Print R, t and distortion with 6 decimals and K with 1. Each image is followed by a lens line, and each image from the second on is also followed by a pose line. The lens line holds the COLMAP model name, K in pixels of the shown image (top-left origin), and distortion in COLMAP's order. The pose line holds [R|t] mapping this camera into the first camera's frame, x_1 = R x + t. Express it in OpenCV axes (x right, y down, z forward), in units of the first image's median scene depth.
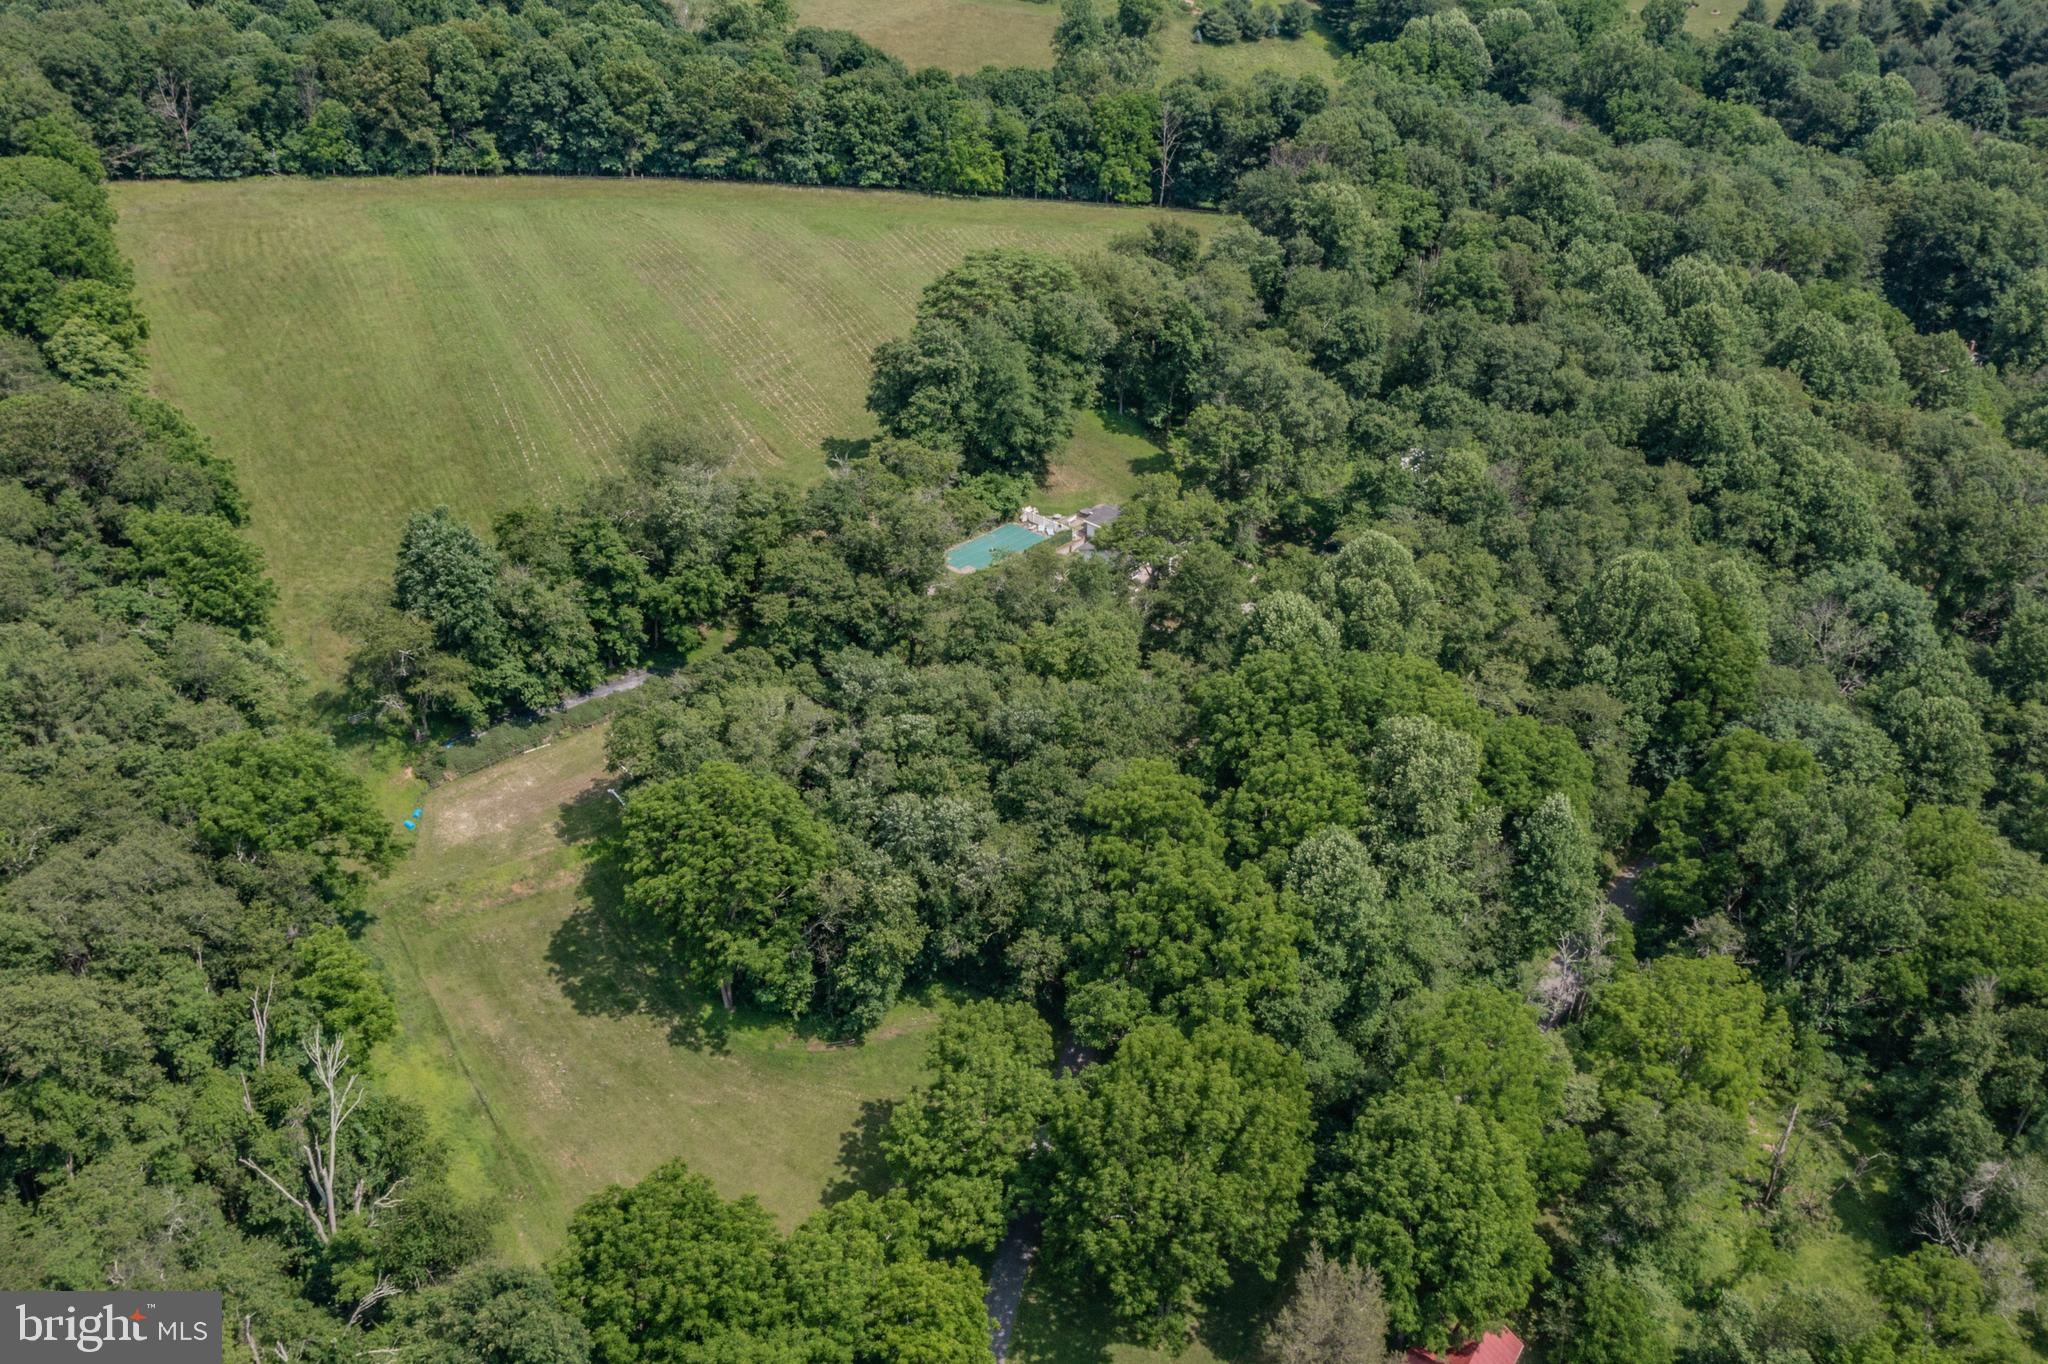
lens RADIAL K [[1999.0, 0, 1024.0], [0, 1999.0, 682.0], [0, 0, 1]] dist [-0.009211, 0.032203]
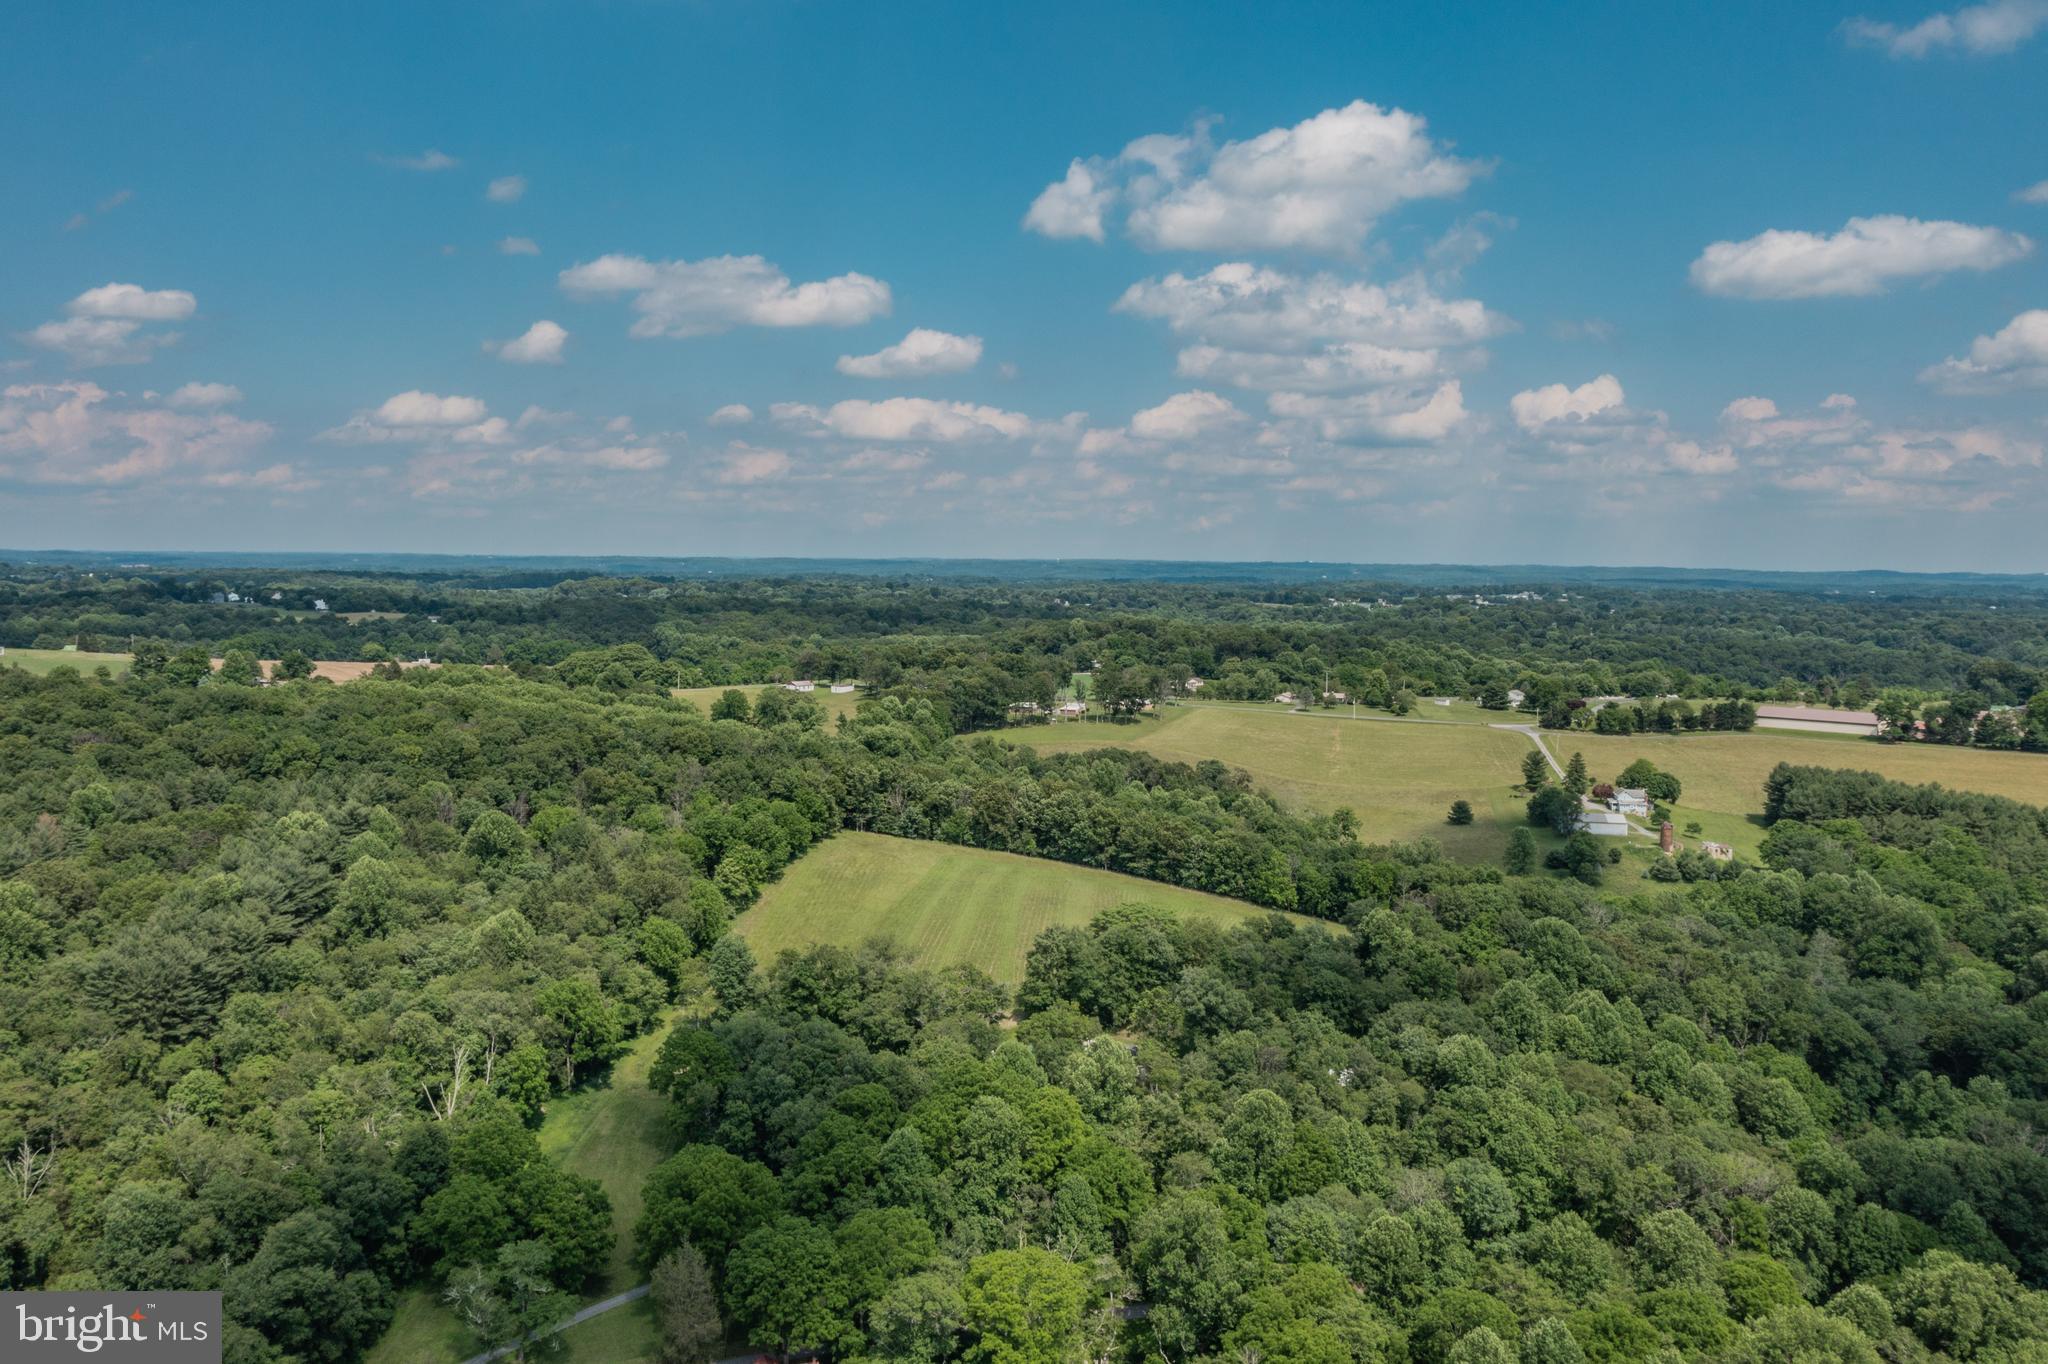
lens RADIAL K [[1631.9, 0, 1024.0], [0, 1631.9, 682.0], [0, 0, 1]] dist [0.002914, -0.000714]
pose [[0.776317, 0.051844, -0.628207, 0.968131], [-0.319622, 0.891366, -0.321416, 0.128904], [0.543299, 0.450309, 0.708553, -0.204393]]
